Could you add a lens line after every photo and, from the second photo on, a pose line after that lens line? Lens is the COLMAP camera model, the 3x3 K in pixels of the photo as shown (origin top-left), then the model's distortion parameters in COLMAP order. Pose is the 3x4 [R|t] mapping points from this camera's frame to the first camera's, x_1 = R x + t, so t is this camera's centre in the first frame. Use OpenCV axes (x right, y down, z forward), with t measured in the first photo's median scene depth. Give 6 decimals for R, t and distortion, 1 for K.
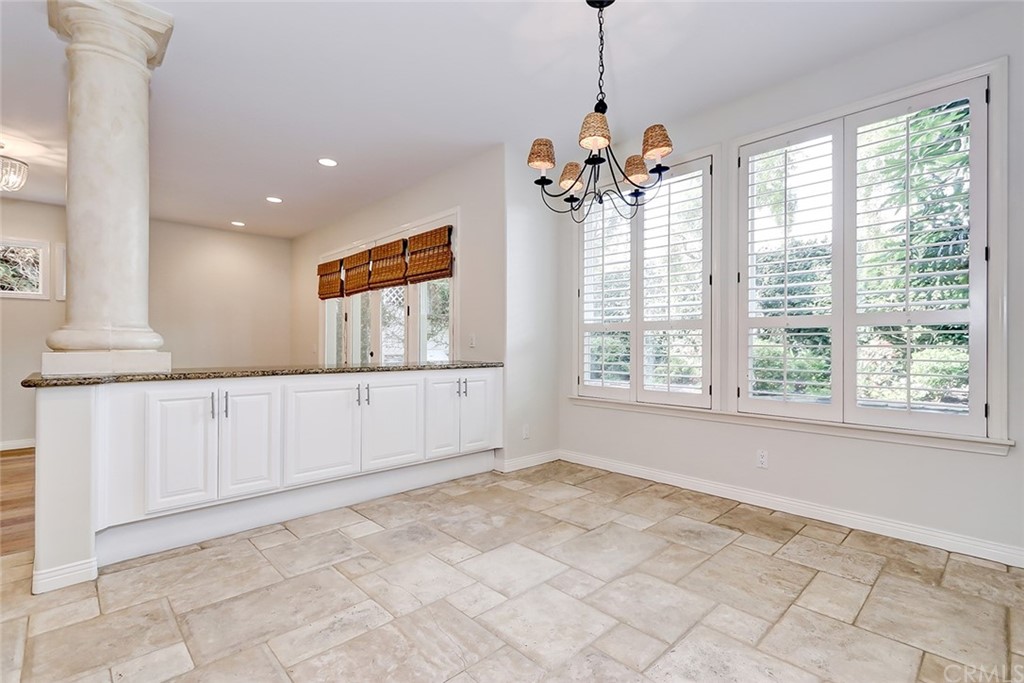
lens RADIAL K [[475.7, 0, 518.5], [0, 475.7, 342.4], [0, 0, 1]] dist [0.002346, 0.000055]
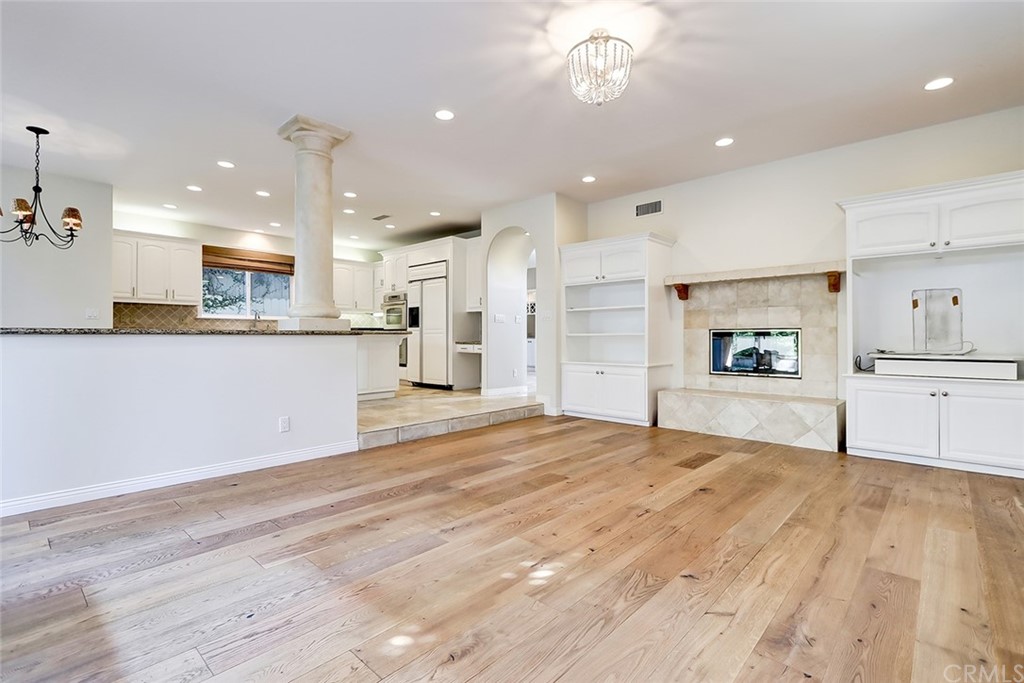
lens RADIAL K [[465.5, 0, 506.5], [0, 465.5, 332.6], [0, 0, 1]] dist [0.007998, 0.000128]
pose [[-0.998594, -0.000064, -0.053014, -1.284954], [0.000522, 0.999939, -0.011055, 0.077450], [0.053011, -0.011067, -0.998533, 2.402132]]
